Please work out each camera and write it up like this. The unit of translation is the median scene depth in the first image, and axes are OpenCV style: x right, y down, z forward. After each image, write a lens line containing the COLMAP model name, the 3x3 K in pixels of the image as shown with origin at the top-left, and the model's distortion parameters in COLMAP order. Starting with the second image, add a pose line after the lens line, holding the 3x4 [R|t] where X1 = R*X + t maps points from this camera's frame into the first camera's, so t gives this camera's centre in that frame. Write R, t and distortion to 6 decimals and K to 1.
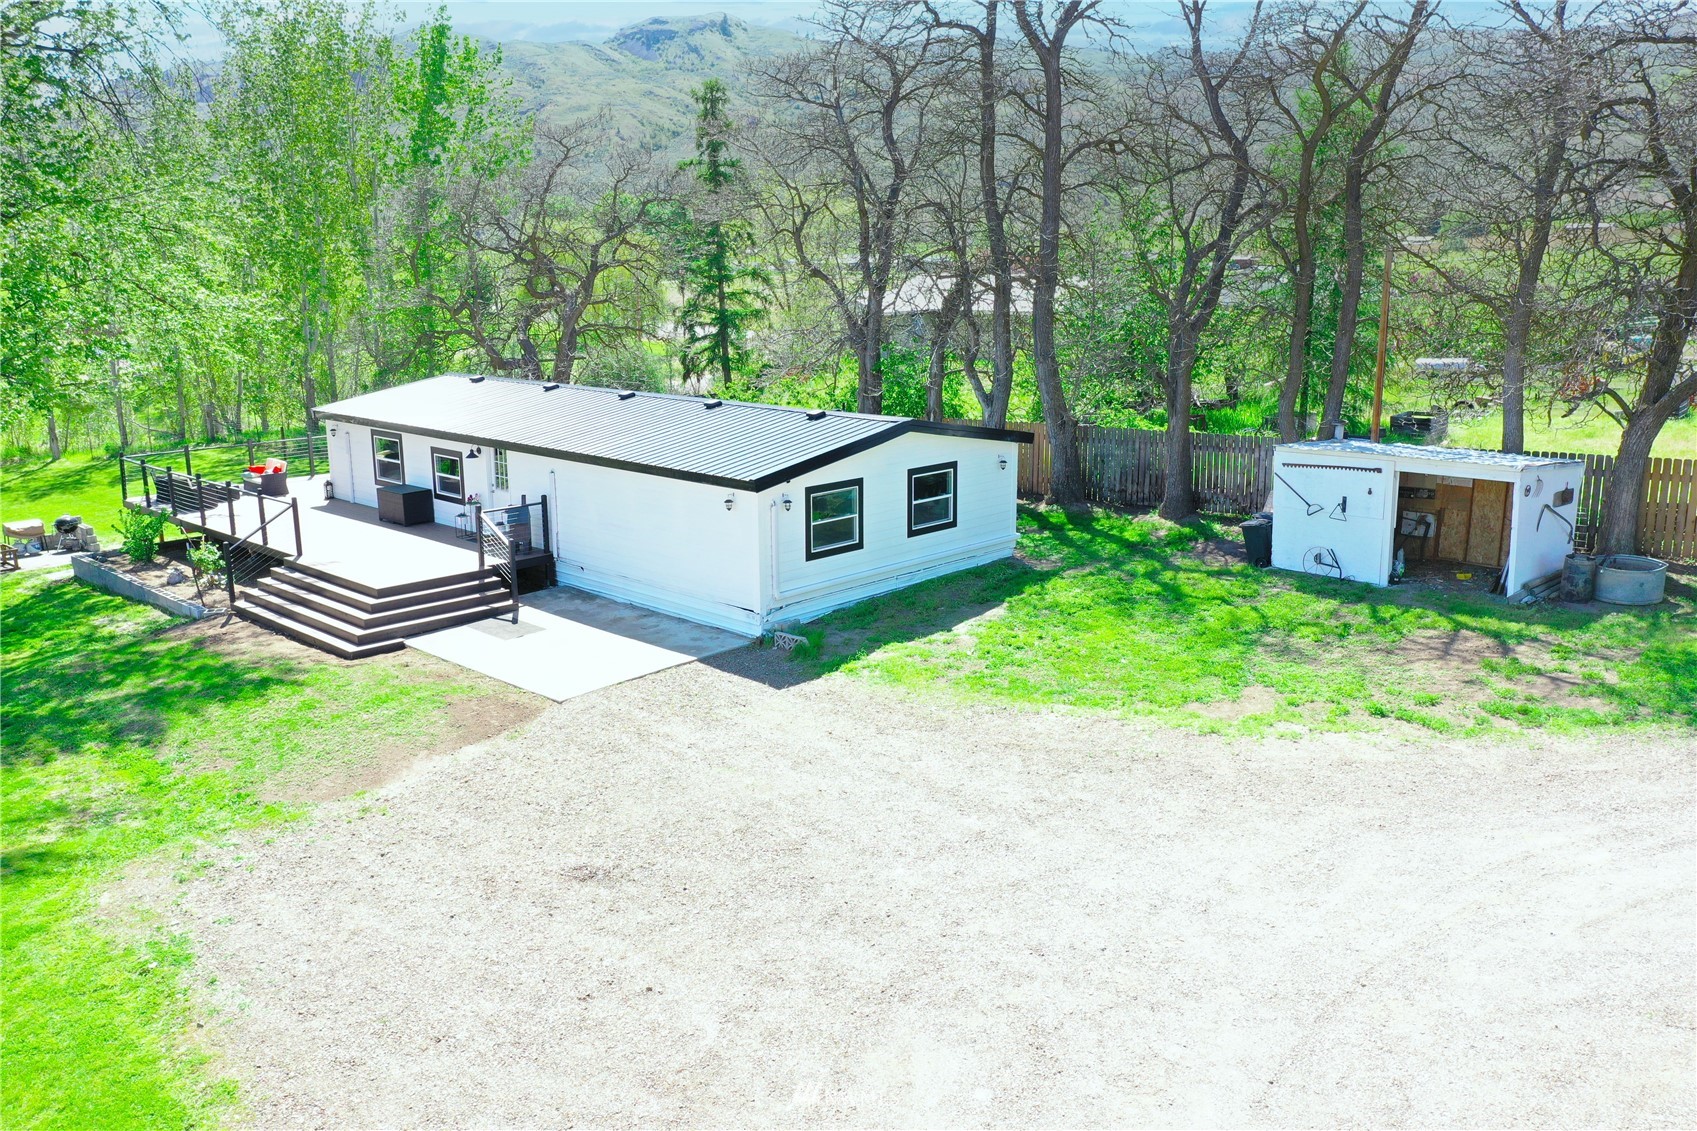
lens RADIAL K [[1335.8, 0, 848.5], [0, 1335.8, 565.5], [0, 0, 1]] dist [-0.007097, -0.000869]
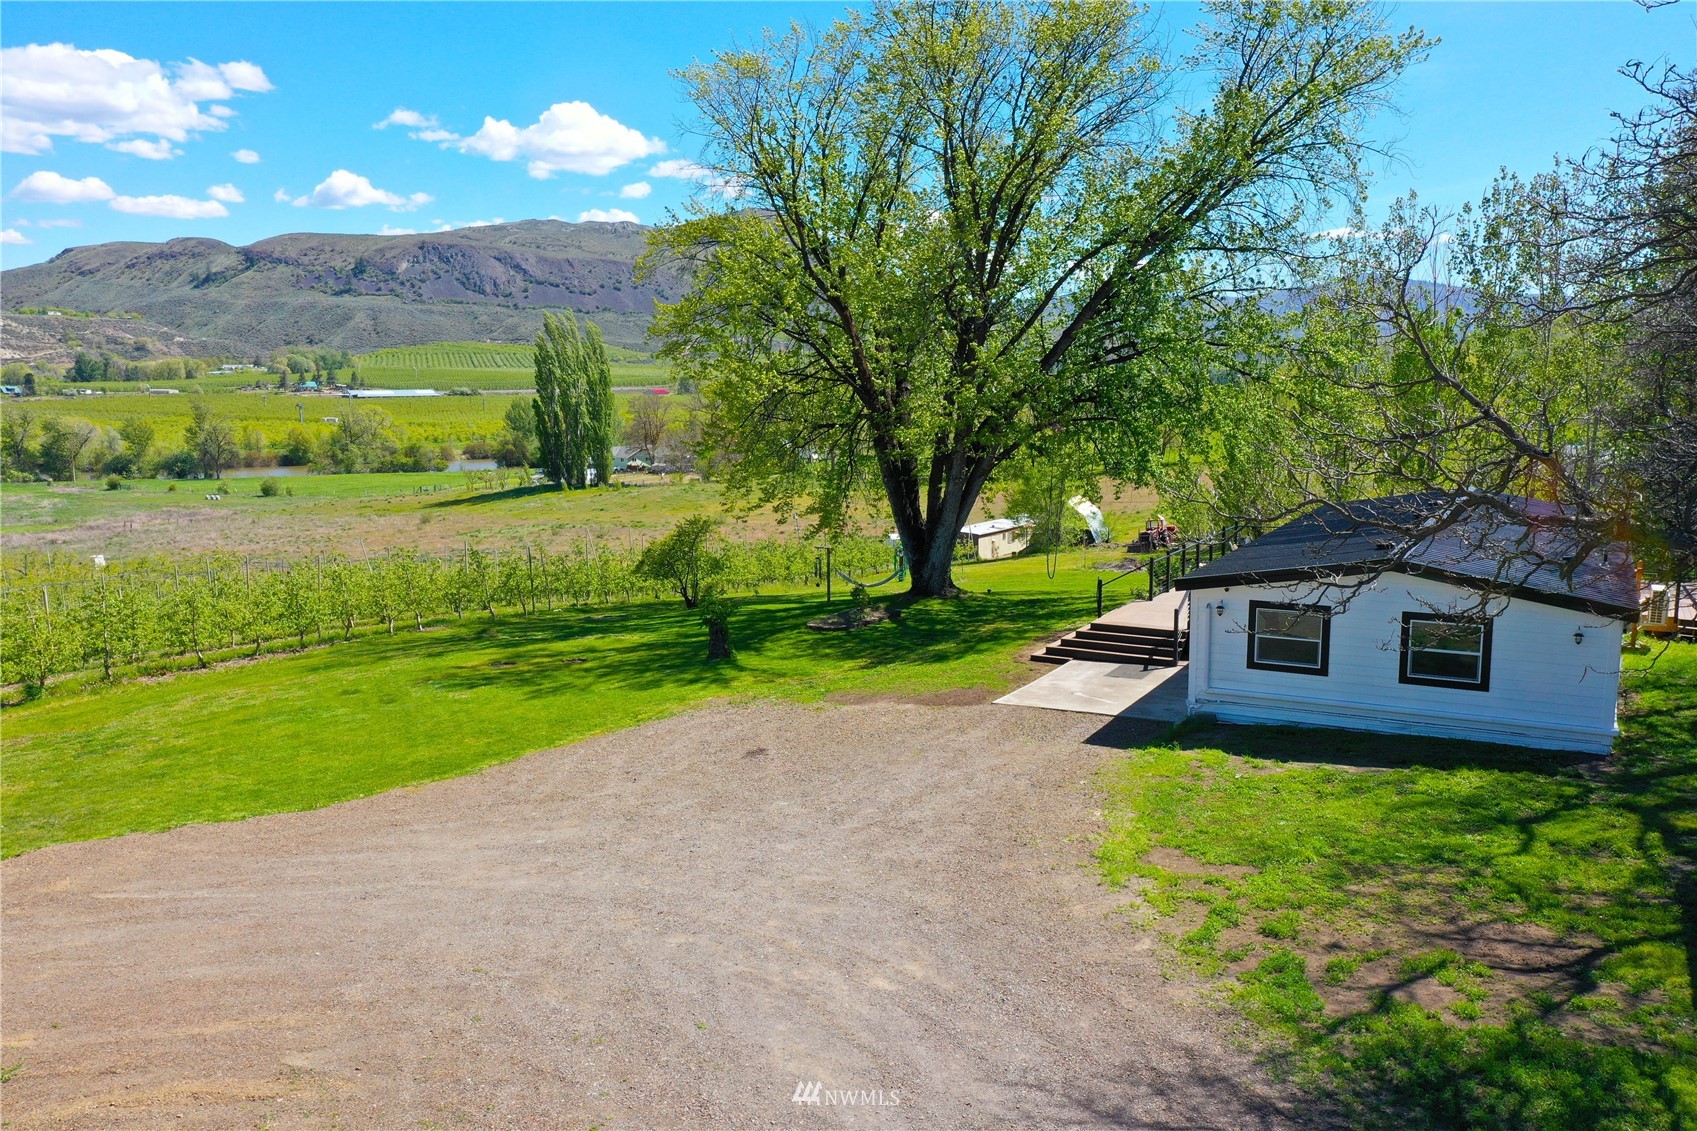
lens RADIAL K [[1335.8, 0, 848.5], [0, 1335.8, 565.5], [0, 0, 1]] dist [-0.007097, -0.000869]
pose [[0.261280, 0.145400, -0.954249, 0.891657], [-0.211978, 0.973100, 0.090231, -0.111610], [0.941699, 0.178705, 0.285074, 0.366822]]
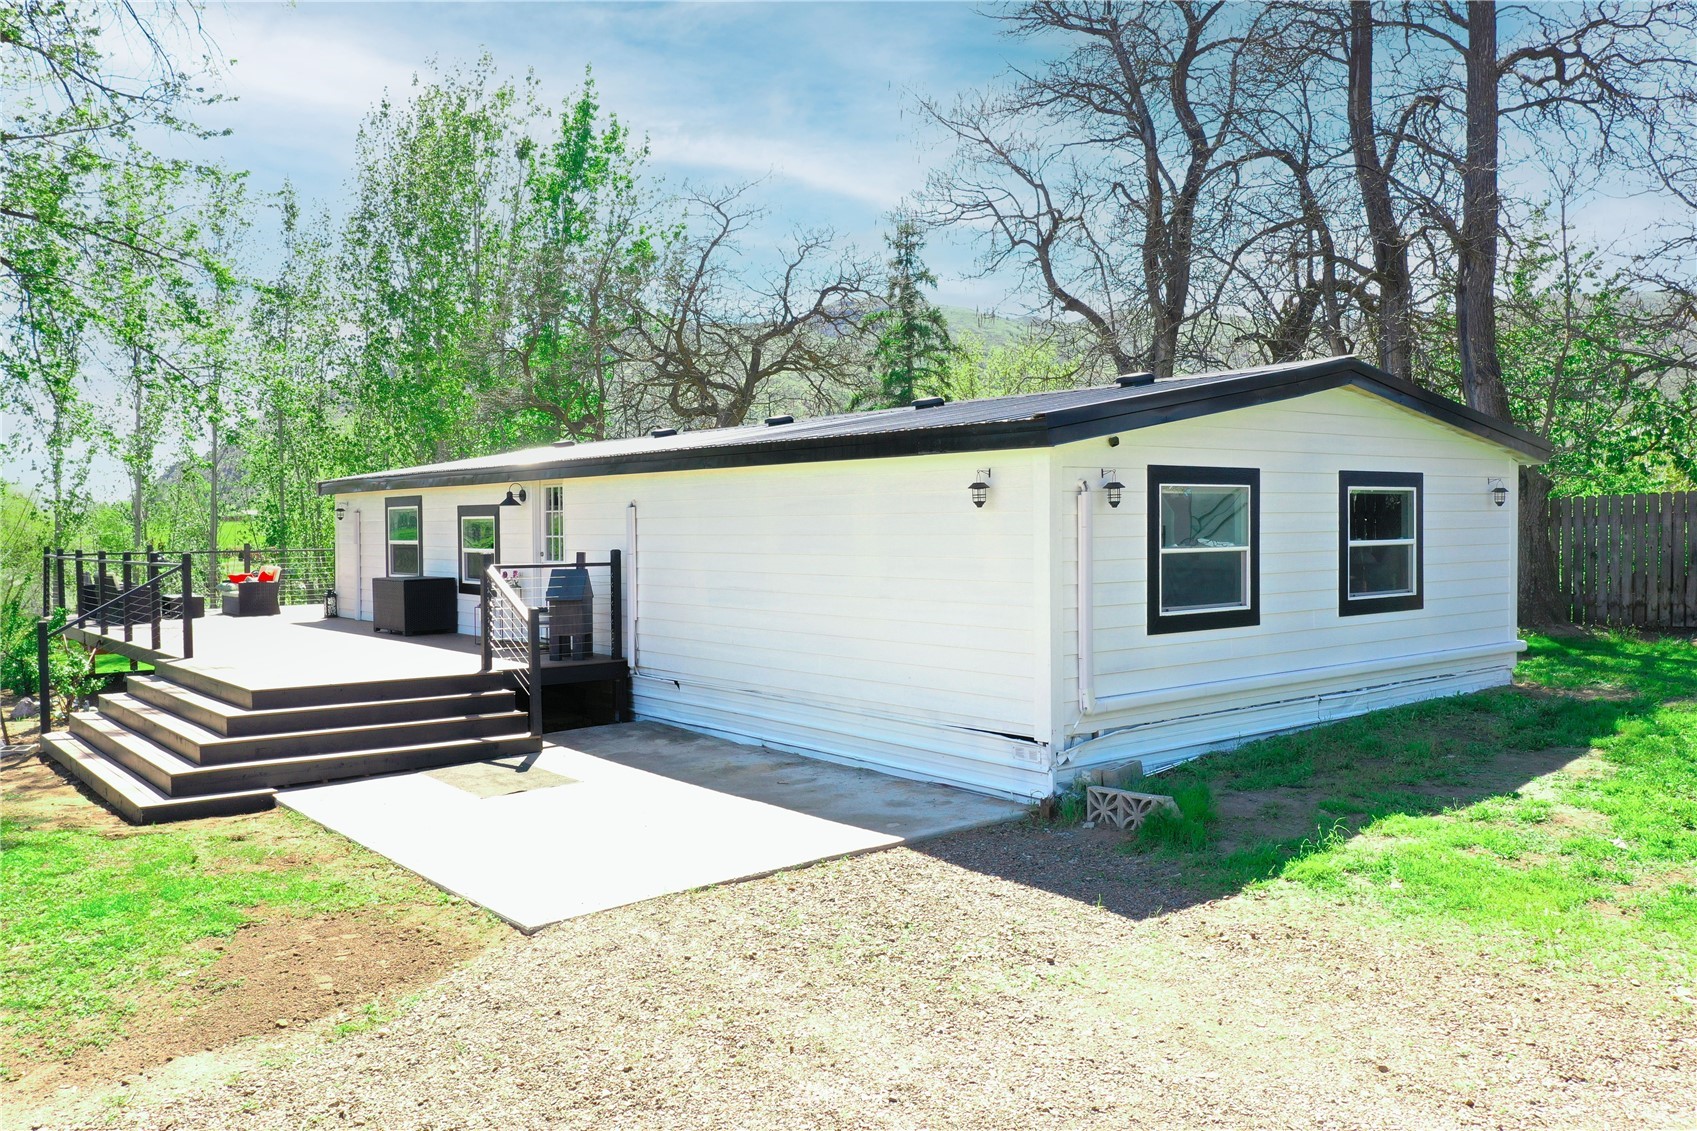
lens RADIAL K [[1335.8, 0, 848.5], [0, 1335.8, 565.5], [0, 0, 1]] dist [-0.007097, -0.000869]
pose [[0.991246, 0.000205, -0.132025, -0.070790], [-0.025898, 0.980872, -0.192923, 0.061657], [0.129460, 0.194654, 0.972291, 0.543853]]
